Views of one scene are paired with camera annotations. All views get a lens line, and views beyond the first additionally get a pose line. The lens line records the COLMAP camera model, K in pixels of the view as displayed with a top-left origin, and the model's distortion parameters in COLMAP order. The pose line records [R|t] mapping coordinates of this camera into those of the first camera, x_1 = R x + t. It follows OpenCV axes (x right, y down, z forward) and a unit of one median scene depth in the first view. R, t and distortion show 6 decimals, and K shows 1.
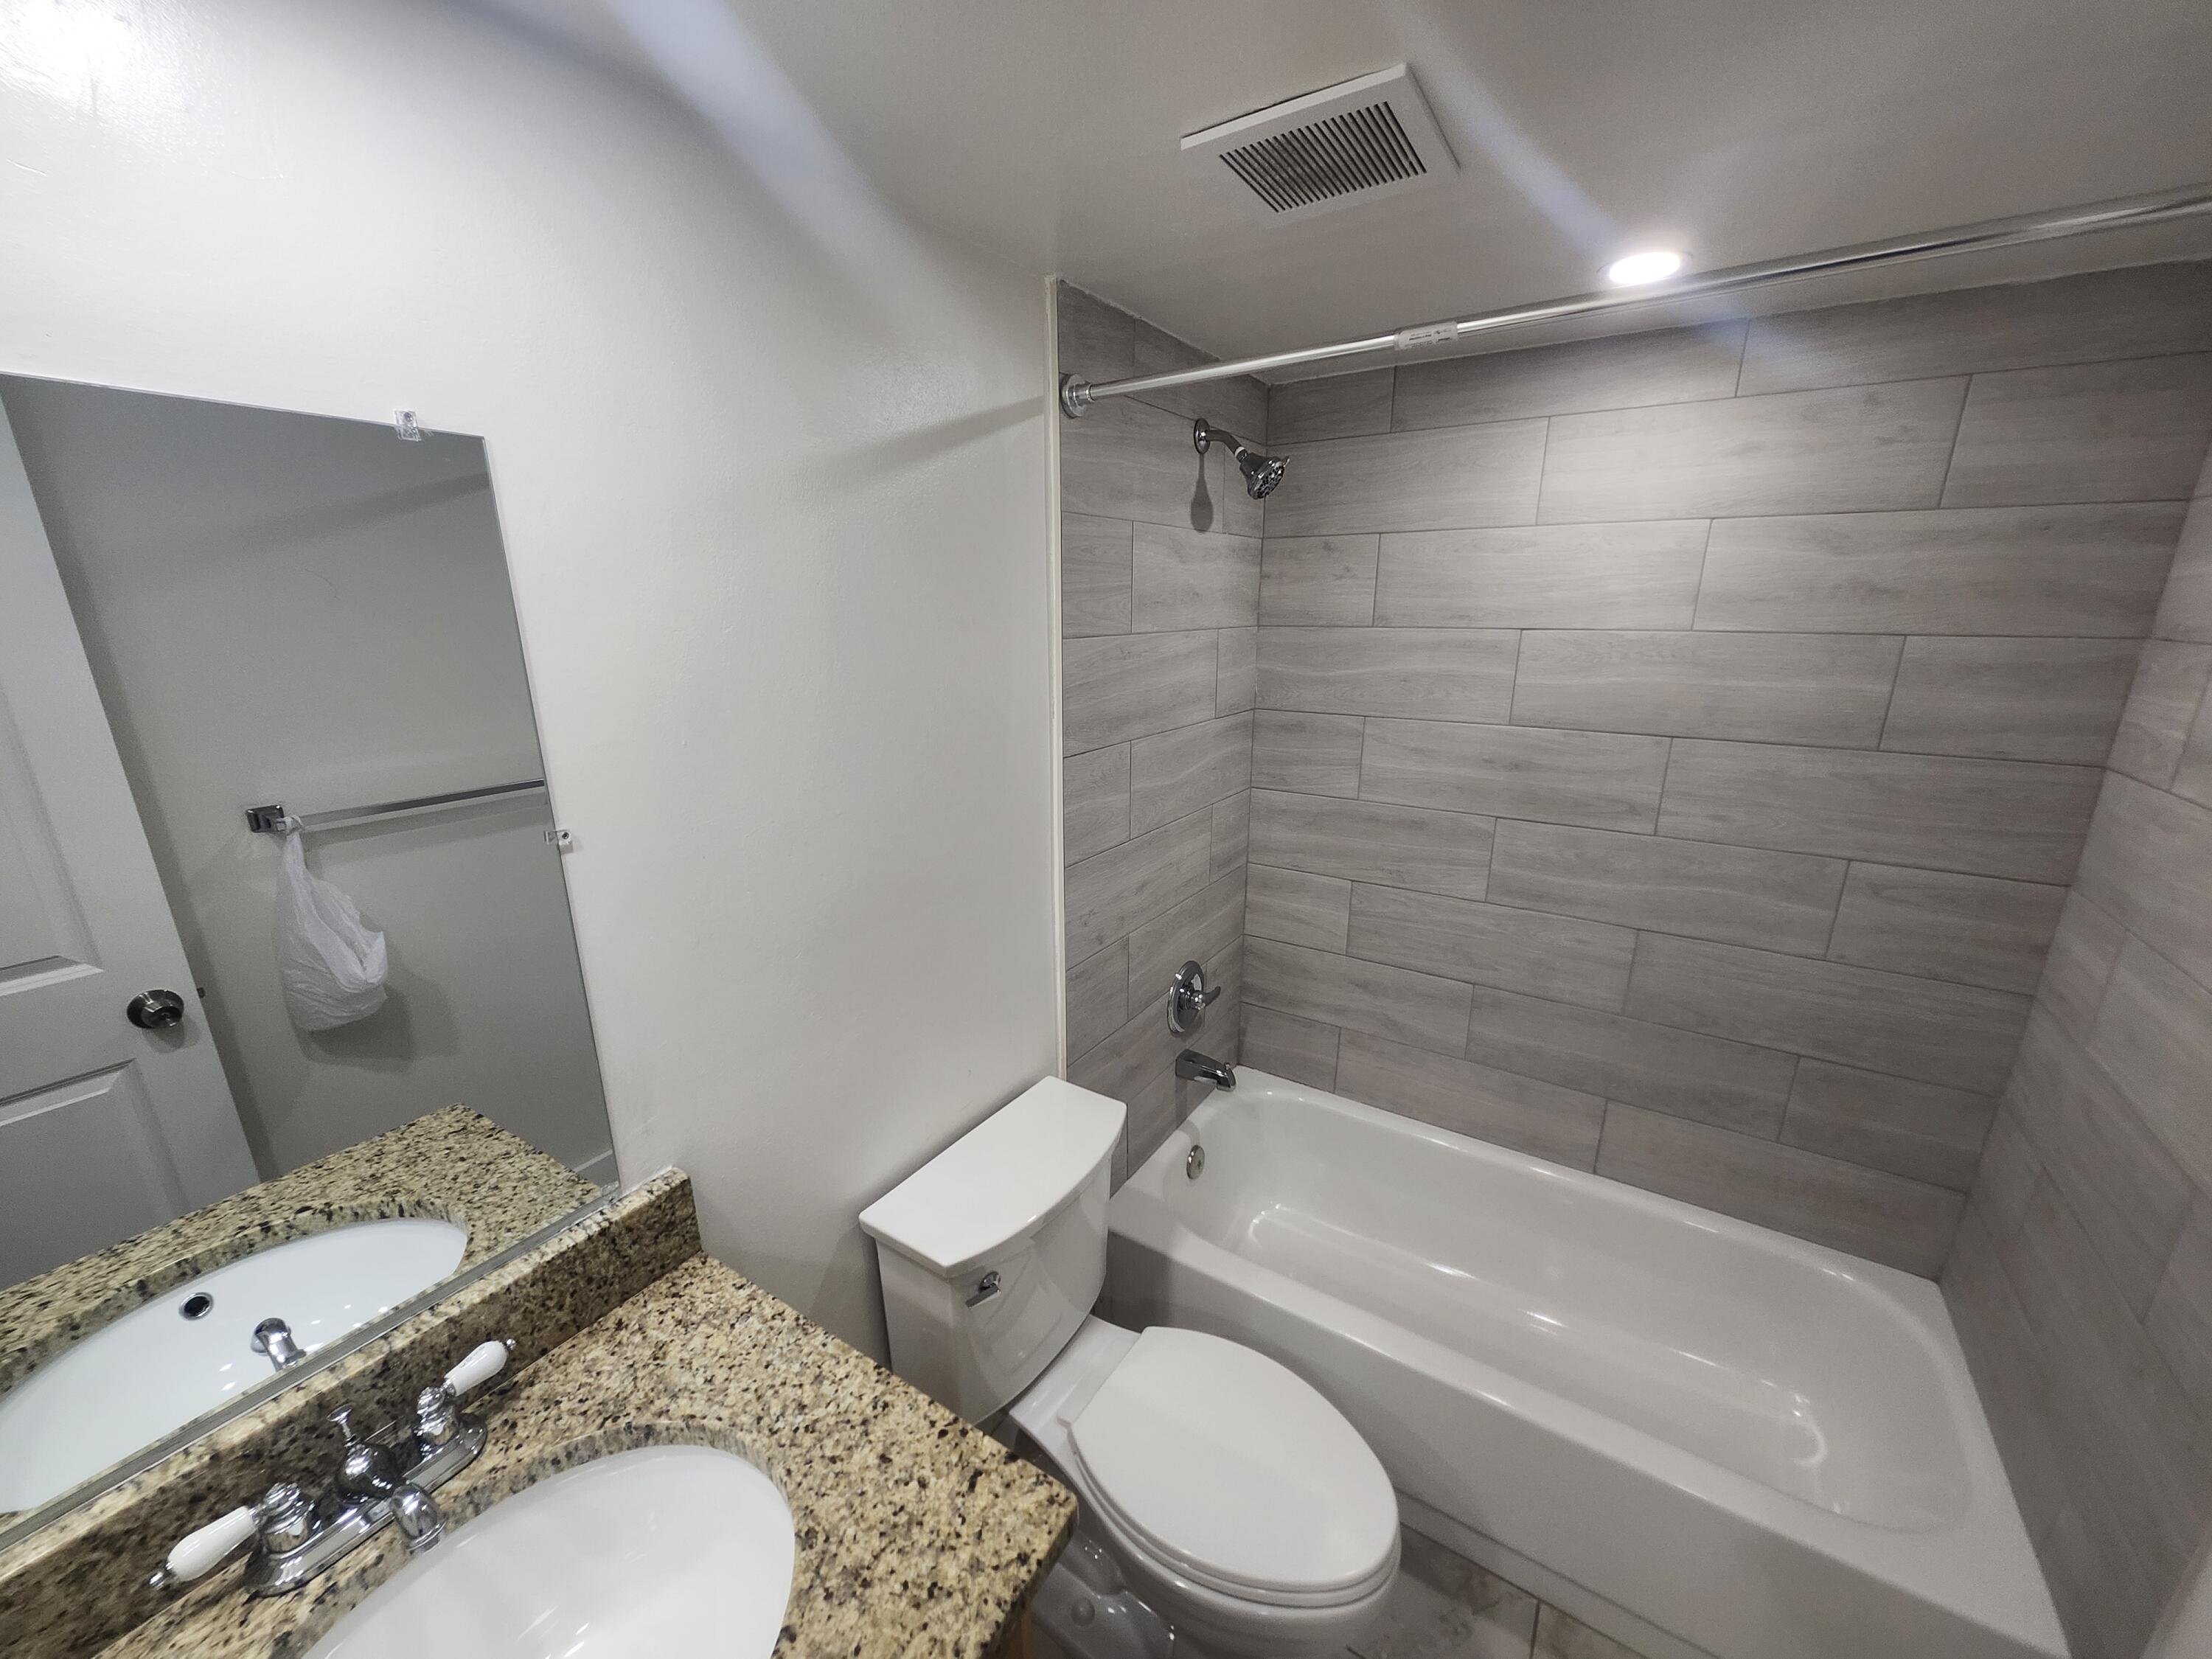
lens RADIAL K [[864.2, 0, 1089.0], [0, 864.2, 845.2], [0, 0, 1]] dist [-0.000382, 0.000023]
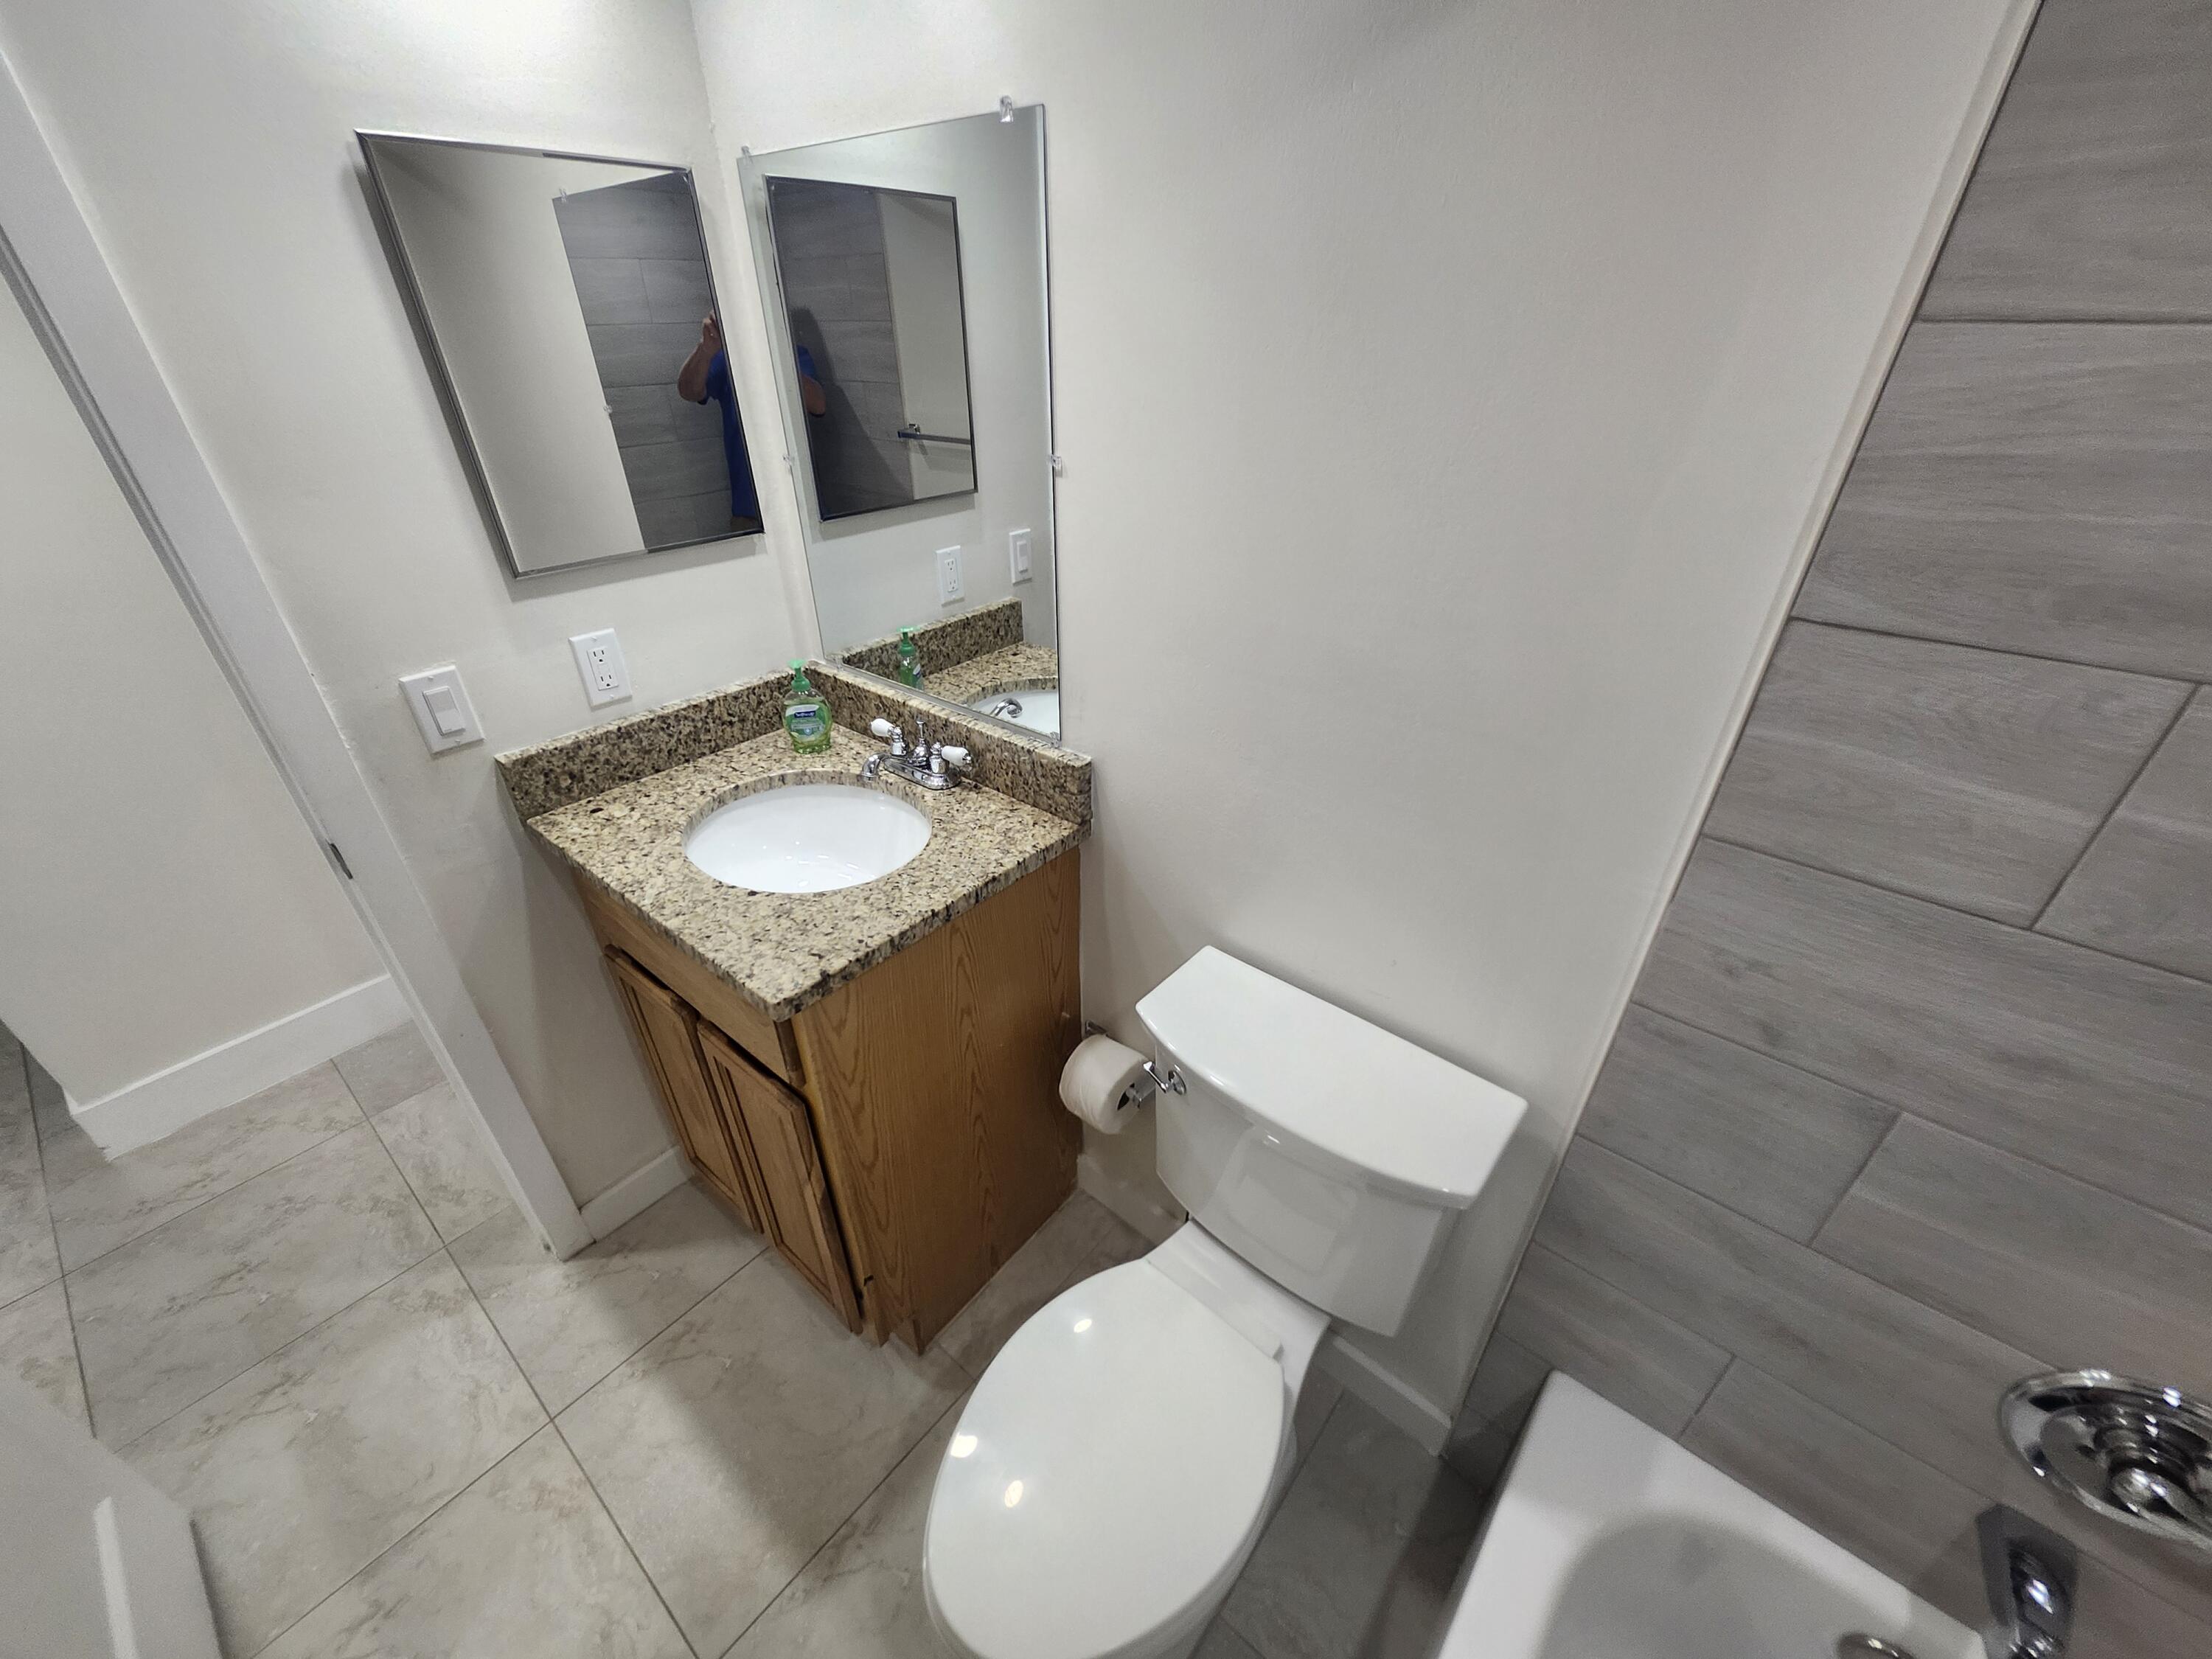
lens RADIAL K [[864.2, 0, 1089.0], [0, 864.2, 845.2], [0, 0, 1]] dist [-0.000382, 0.000023]
pose [[-0.115240, 0.527645, -0.841612, 0.487657], [-0.266811, 0.799679, 0.537889, -0.159995], [0.956834, 0.286537, 0.048627, 0.691260]]
